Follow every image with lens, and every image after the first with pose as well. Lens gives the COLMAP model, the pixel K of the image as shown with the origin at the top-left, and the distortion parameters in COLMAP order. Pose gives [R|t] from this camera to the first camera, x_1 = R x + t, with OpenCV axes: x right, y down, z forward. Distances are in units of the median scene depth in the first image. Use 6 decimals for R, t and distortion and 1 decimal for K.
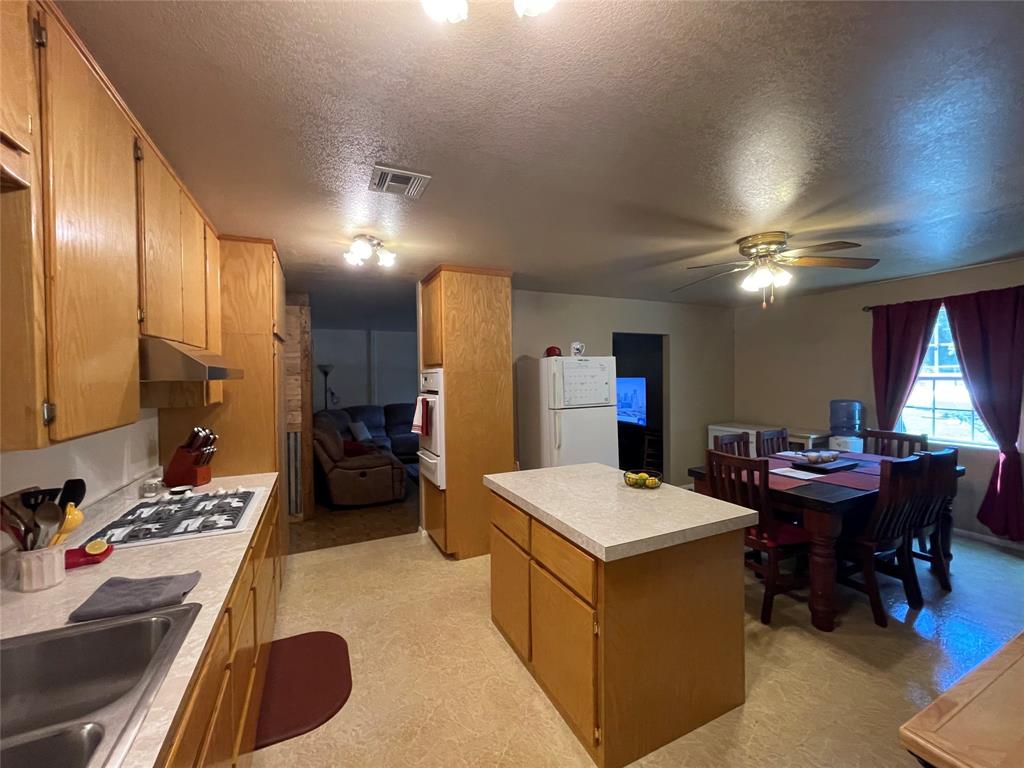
lens RADIAL K [[413.3, 0, 506.6], [0, 413.3, 380.7], [0, 0, 1]] dist [-0.003732, 0.001387]
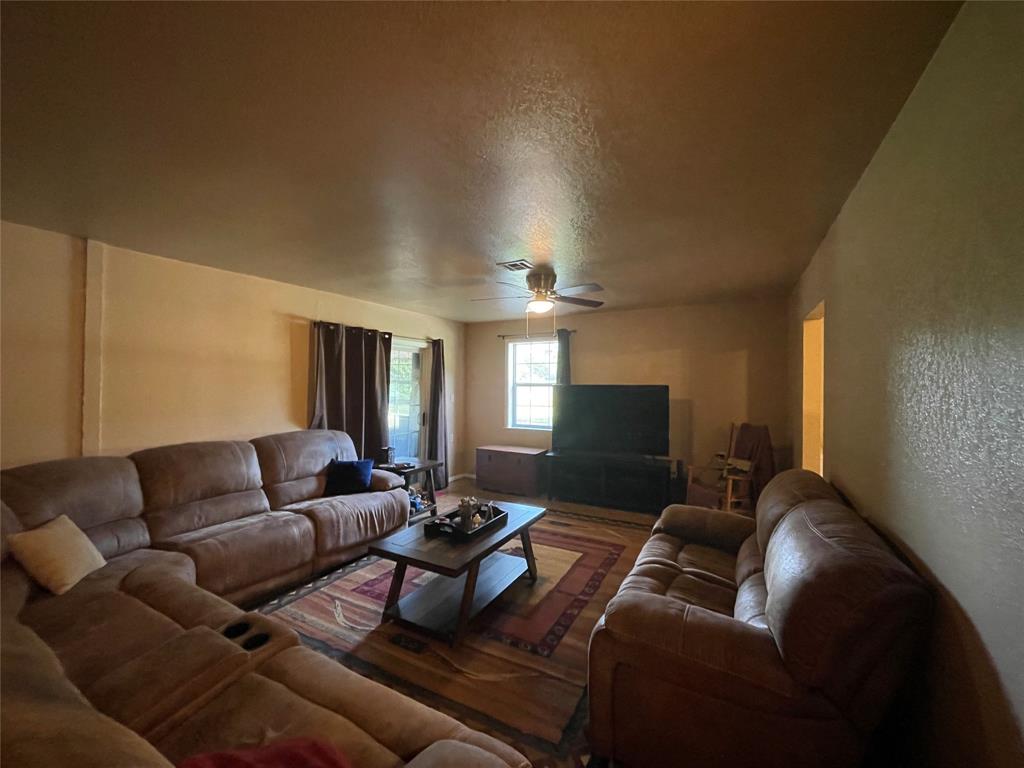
lens RADIAL K [[413.3, 0, 511.6], [0, 413.3, 381.4], [0, 0, 1]] dist [-0.003732, 0.001387]
pose [[0.807641, 0.020044, 0.589333, -0.560534], [-0.008901, 0.999723, -0.021804, 0.004538], [-0.589607, 0.012365, 0.807596, 1.174717]]
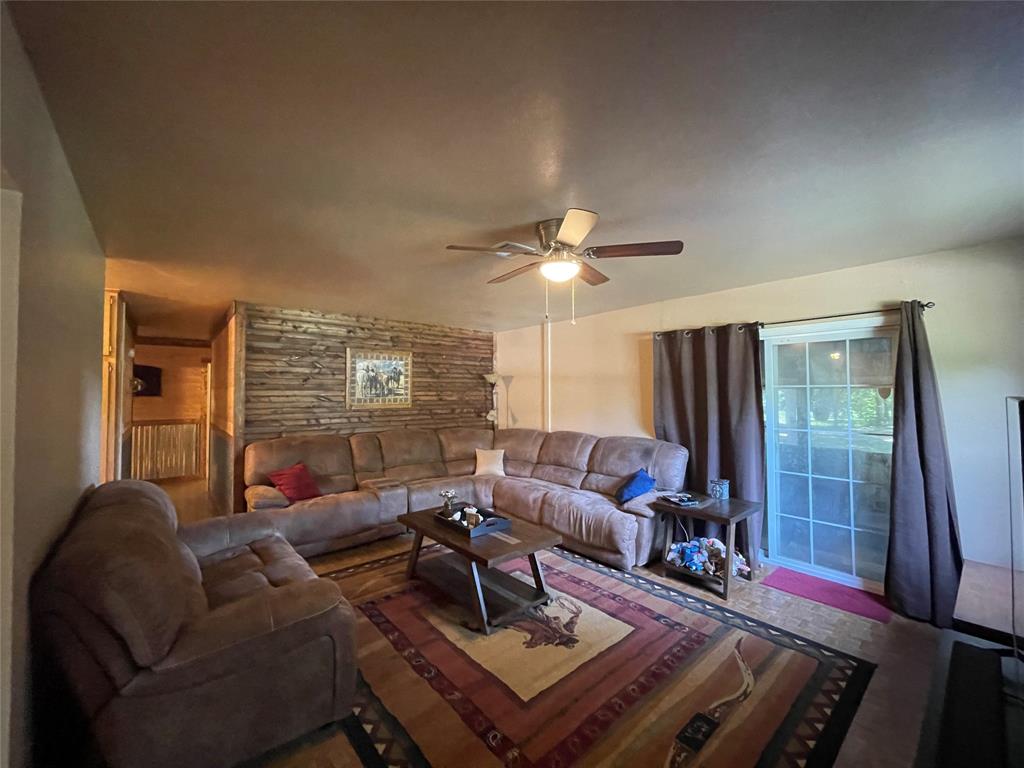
lens RADIAL K [[413.3, 0, 509.4], [0, 413.3, 386.4], [0, 0, 1]] dist [-0.003732, 0.001387]
pose [[0.269724, -0.007834, -0.962906, 0.756439], [-0.011804, 0.999865, -0.011441, -0.015111], [0.962865, 0.014452, 0.269595, 1.730762]]
